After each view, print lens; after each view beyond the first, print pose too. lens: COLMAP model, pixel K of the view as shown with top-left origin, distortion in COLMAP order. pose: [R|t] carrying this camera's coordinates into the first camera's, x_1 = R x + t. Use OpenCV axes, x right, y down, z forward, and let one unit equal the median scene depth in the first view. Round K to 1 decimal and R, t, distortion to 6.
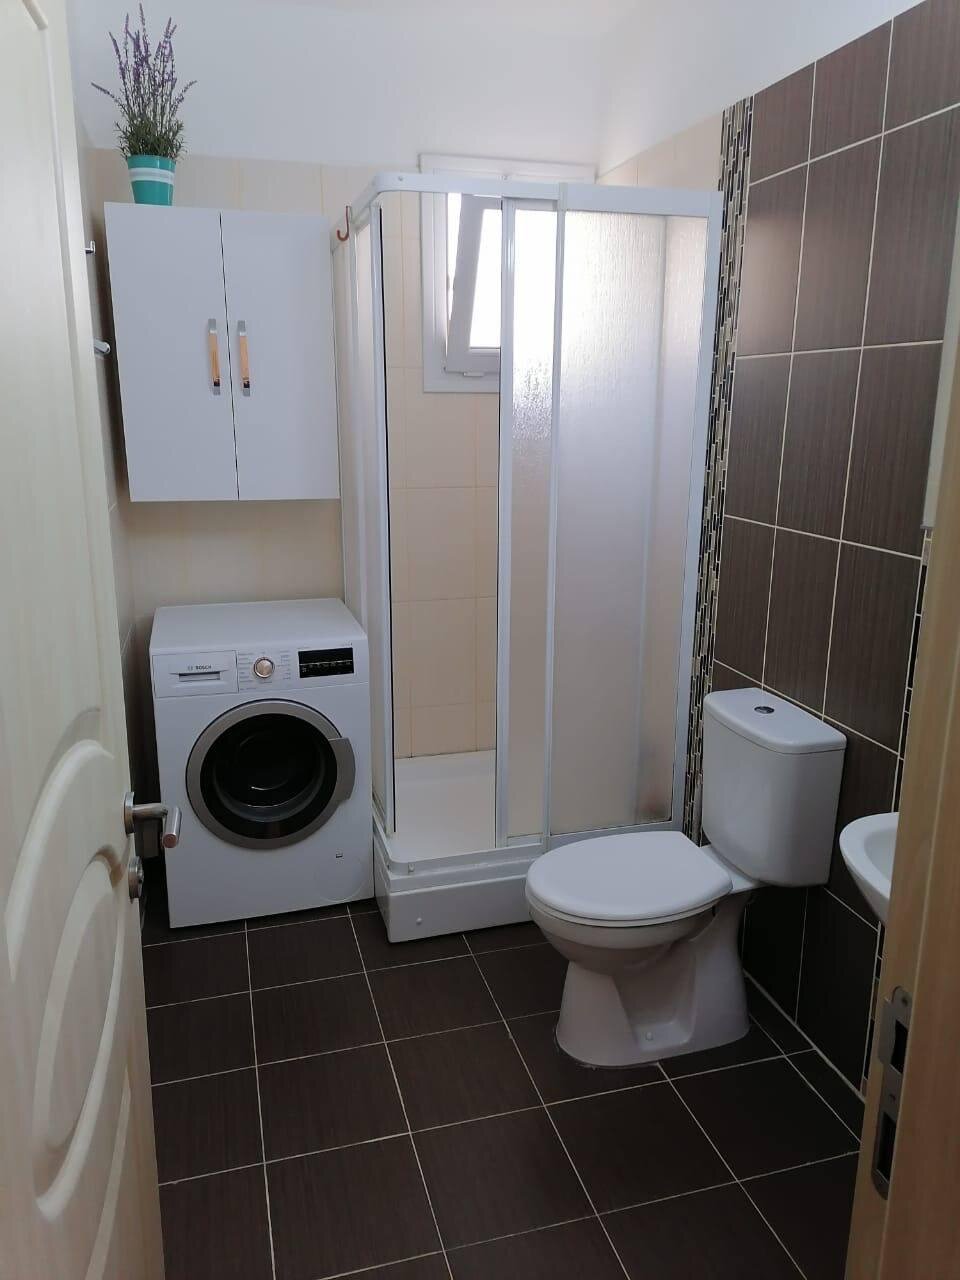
lens RADIAL K [[947.9, 0, 480.7], [0, 947.9, 639.5], [0, 0, 1]] dist [0.041731, -0.064375]
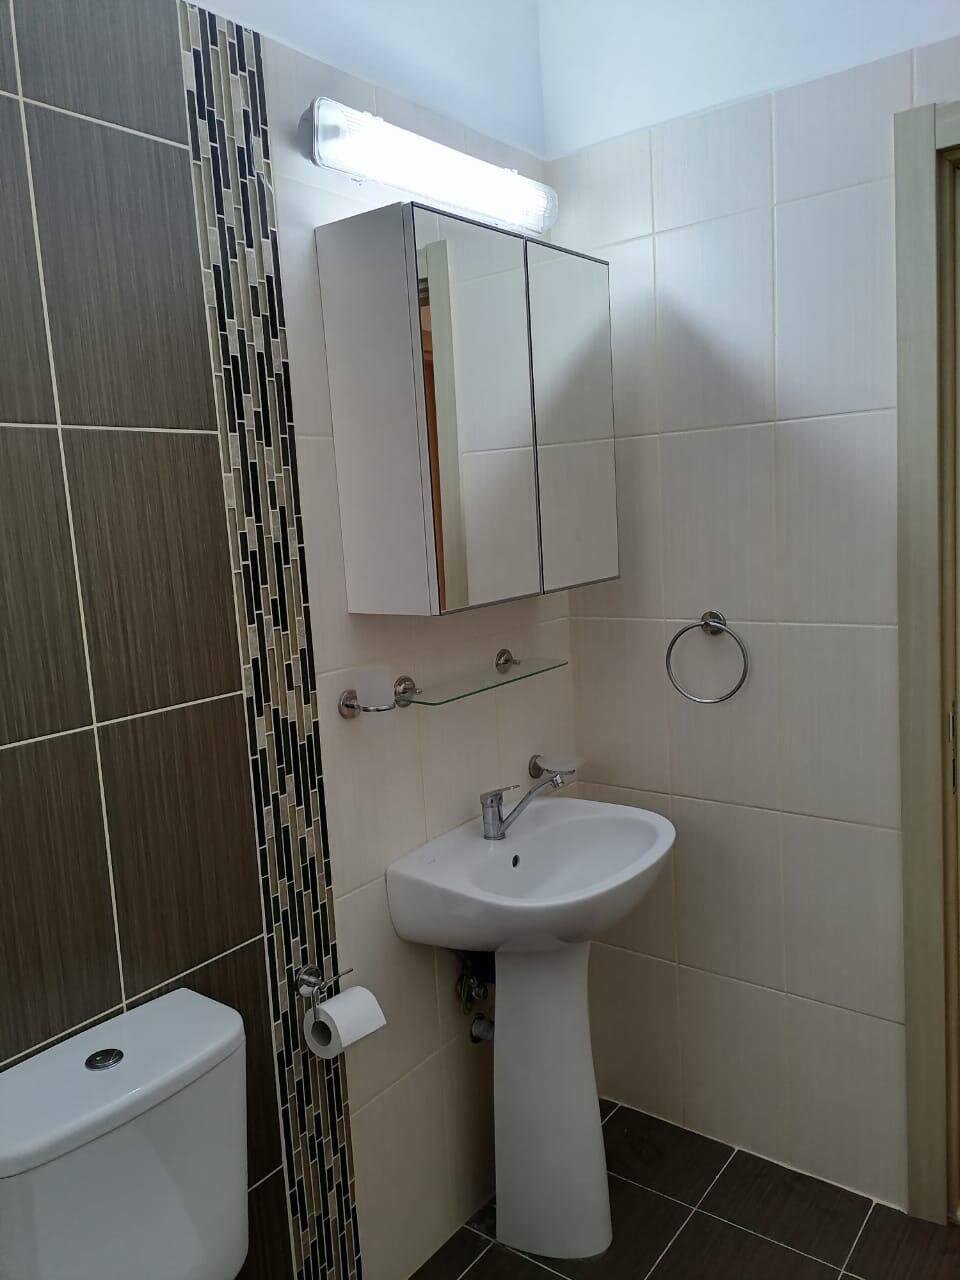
lens RADIAL K [[947.9, 0, 480.1], [0, 947.9, 636.3], [0, 0, 1]] dist [0.041731, -0.064375]
pose [[-0.595036, -0.073150, 0.800363, -0.288481], [0.256739, 0.926371, 0.275541, -0.283014], [-0.761589, 0.369441, -0.532444, 1.189950]]
